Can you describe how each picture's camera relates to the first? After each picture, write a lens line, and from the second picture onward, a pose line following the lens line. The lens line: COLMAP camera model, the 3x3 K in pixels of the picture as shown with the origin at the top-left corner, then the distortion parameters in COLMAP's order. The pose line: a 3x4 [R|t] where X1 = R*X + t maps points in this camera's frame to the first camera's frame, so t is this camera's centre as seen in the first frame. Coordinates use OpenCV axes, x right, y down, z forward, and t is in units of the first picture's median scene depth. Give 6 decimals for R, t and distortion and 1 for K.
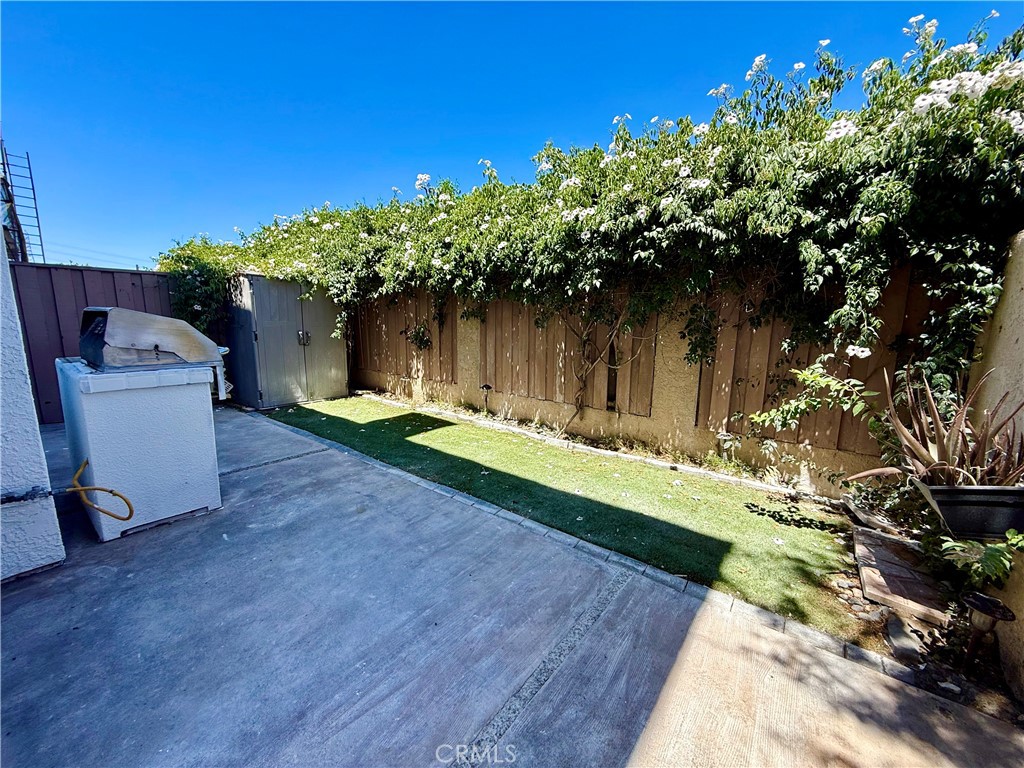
lens RADIAL K [[409.9, 0, 512.4], [0, 409.9, 383.6], [0, 0, 1]] dist [0.004629, -0.000377]
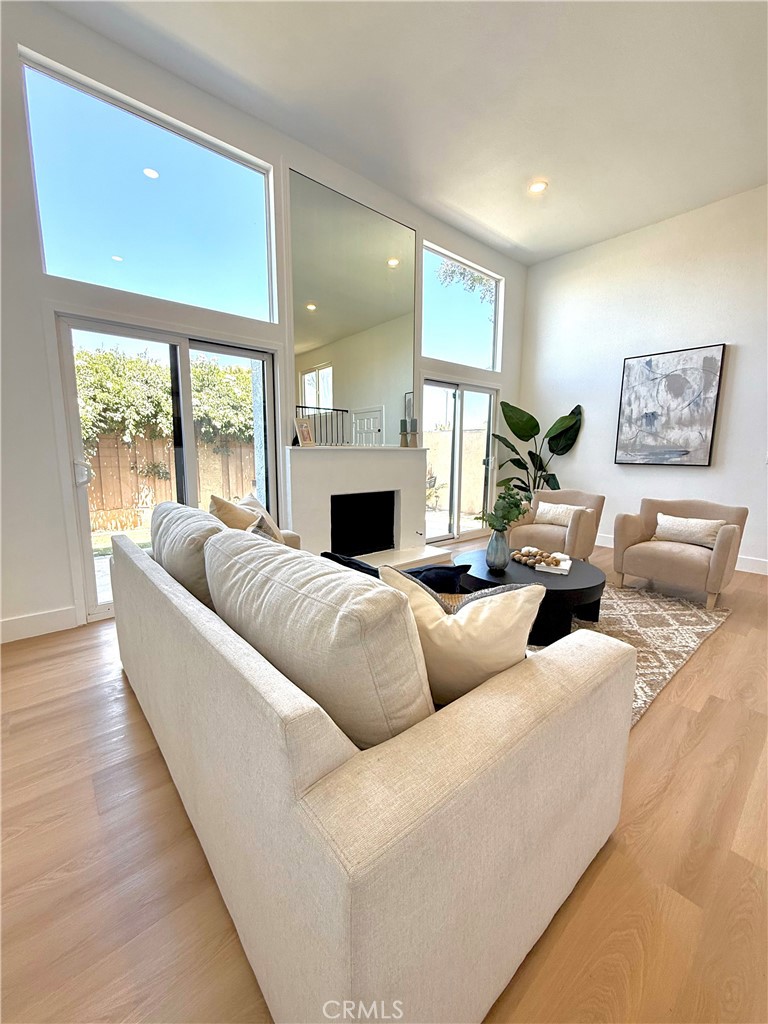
lens RADIAL K [[409.9, 0, 386.2], [0, 409.9, 511.4], [0, 0, 1]] dist [0.004629, -0.000377]
pose [[0.181106, -0.158187, 0.970658, -2.005821], [0.157535, 0.978901, 0.130138, -0.073030], [-0.970764, 0.129344, 0.202205, 0.193460]]
